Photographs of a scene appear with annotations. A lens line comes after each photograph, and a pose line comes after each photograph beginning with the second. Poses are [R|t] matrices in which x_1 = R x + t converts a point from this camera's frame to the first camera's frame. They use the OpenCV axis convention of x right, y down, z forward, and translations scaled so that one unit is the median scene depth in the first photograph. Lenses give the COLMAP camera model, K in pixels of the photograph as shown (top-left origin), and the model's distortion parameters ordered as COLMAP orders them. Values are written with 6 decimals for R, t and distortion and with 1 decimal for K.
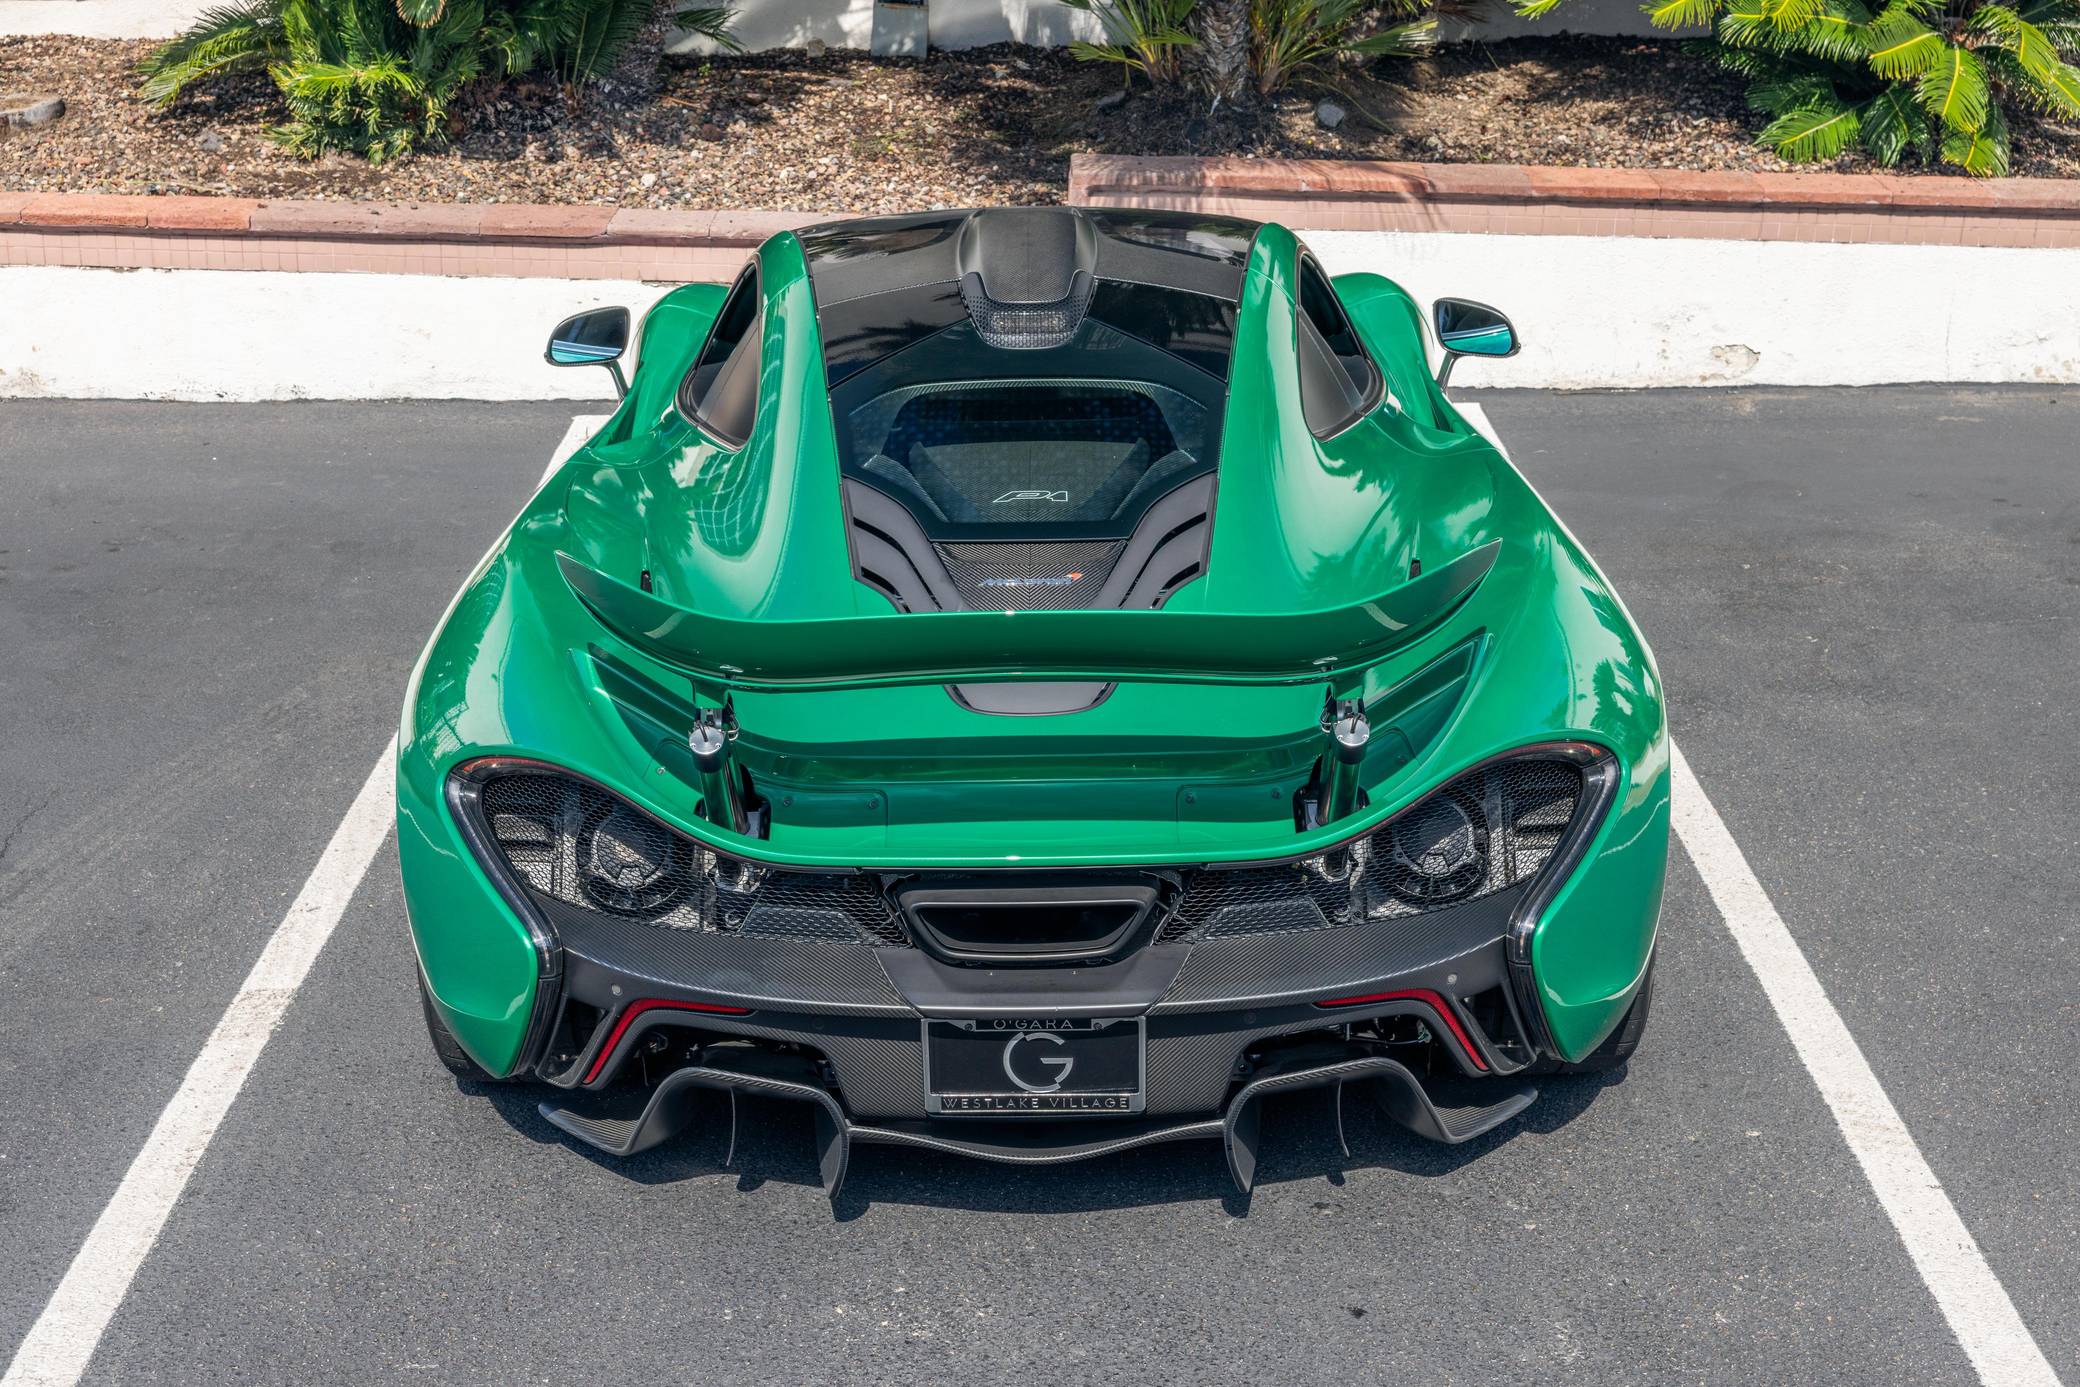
lens RADIAL K [[3036.1, 0, 1036.0], [0, 3036.1, 701.4], [0, 0, 1]] dist [-0.007999, 0.020502]
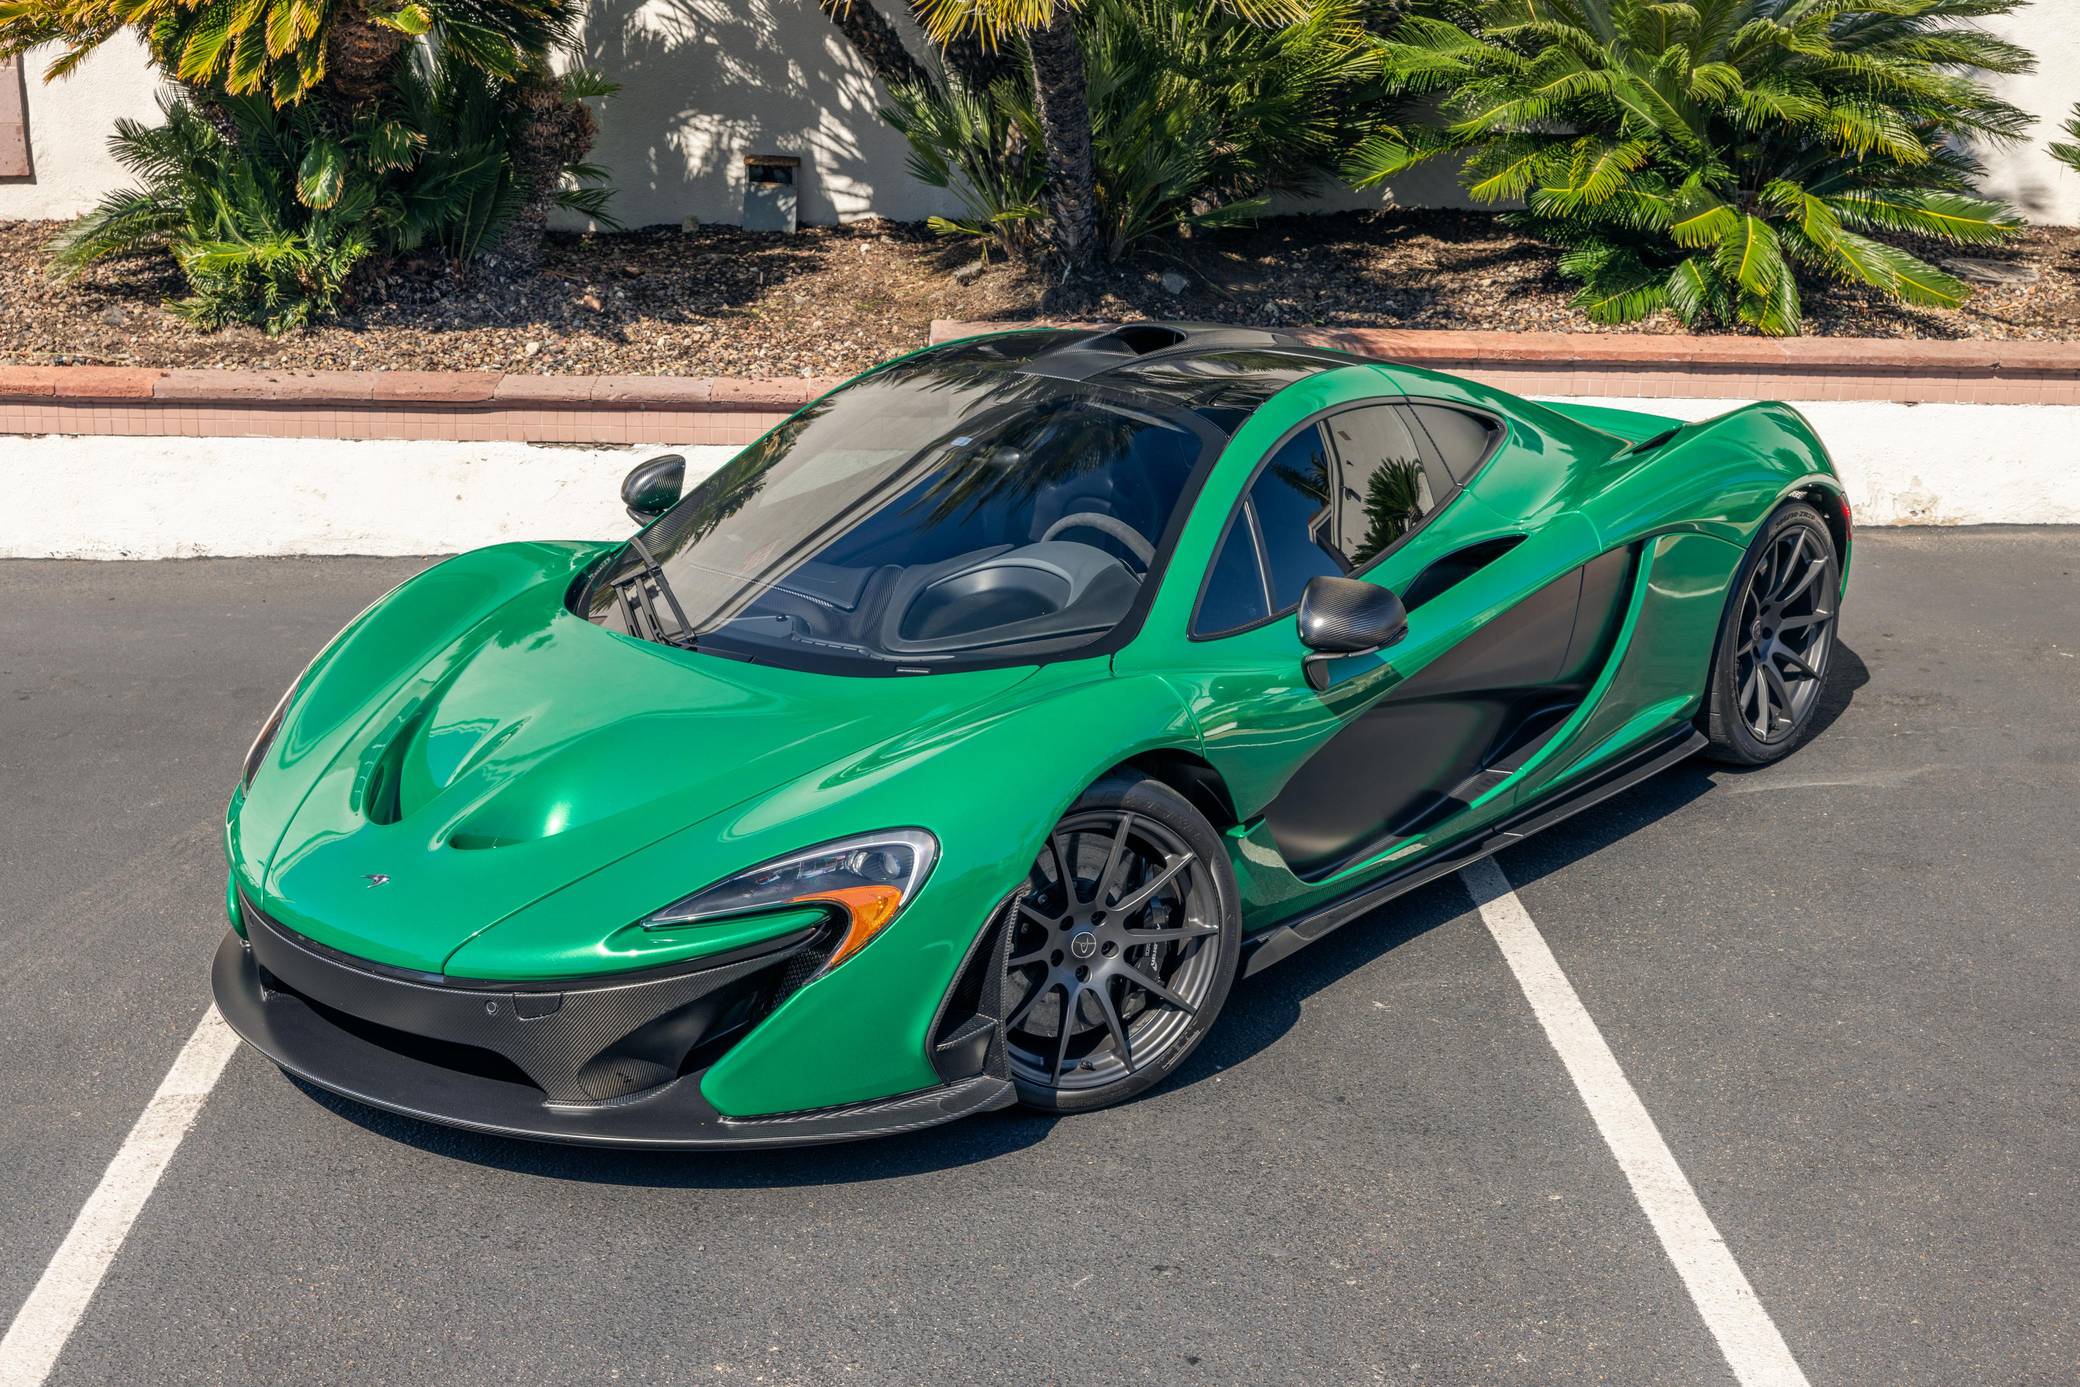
lens RADIAL K [[2980.2, 0, 1039.3], [0, 2980.2, 697.8], [0, 0, 1]] dist [-0.029476, 0.091293]
pose [[0.999037, -0.011714, 0.042280, 0.003793], [0.014023, 0.998403, -0.054733, 0.009692], [-0.041571, 0.055273, 0.997606, -0.038162]]
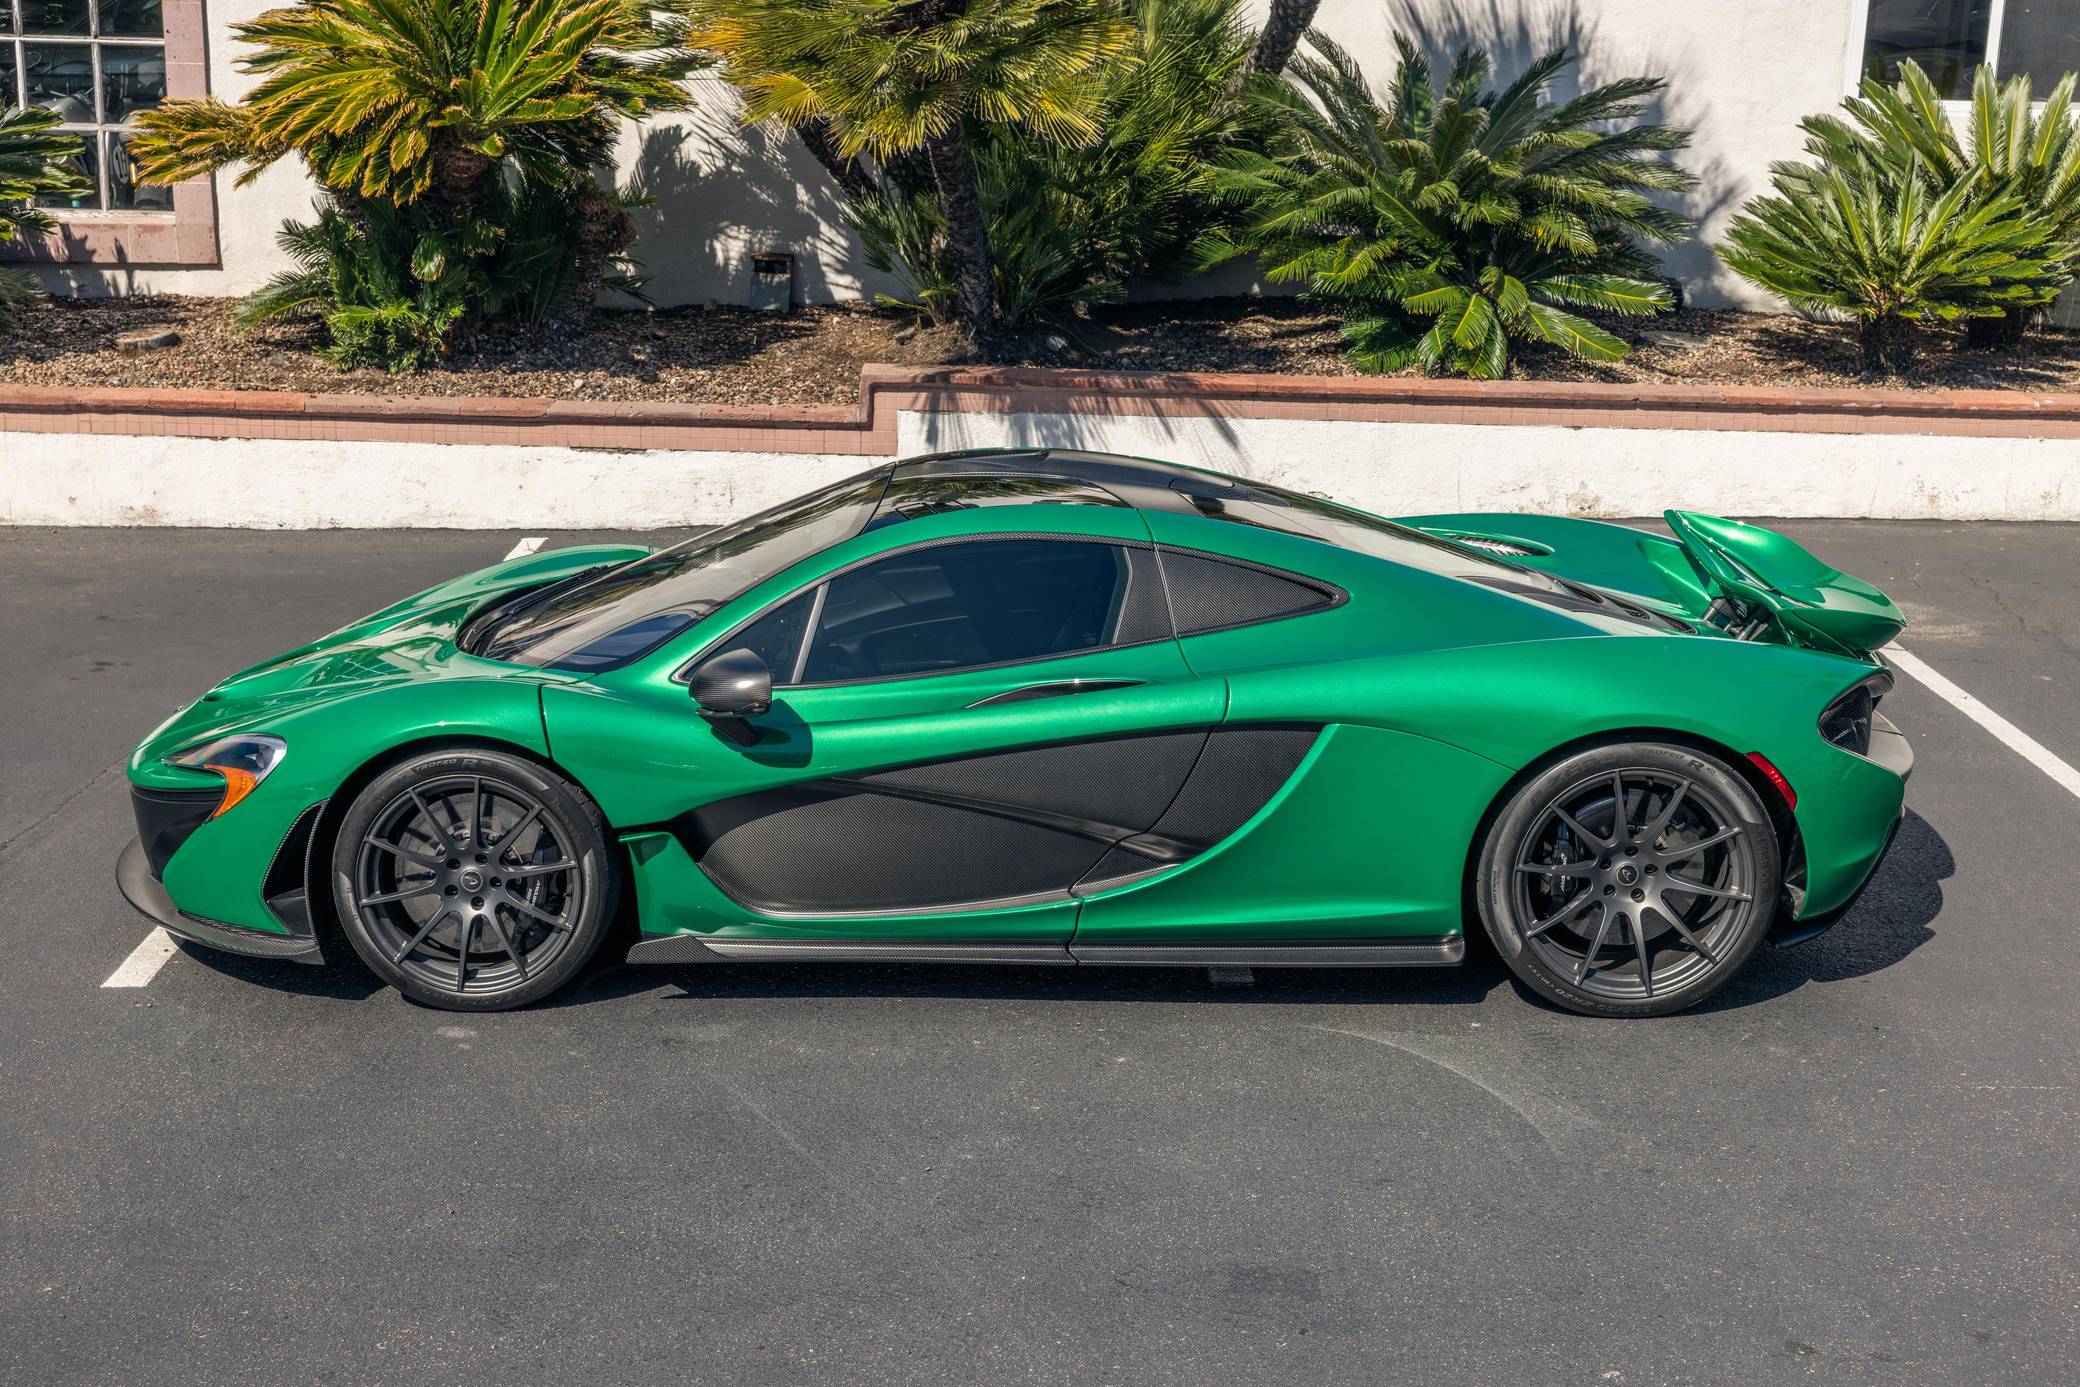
lens RADIAL K [[2927.3, 0, 1079.7], [0, 2927.3, 683.3], [0, 0, 1]] dist [-0.019838, 0.063720]
pose [[0.999910, -0.000321, 0.013375, 0.095704], [0.001759, 0.994191, -0.107615, 0.125140], [-0.013263, 0.107629, 0.994103, -0.391373]]
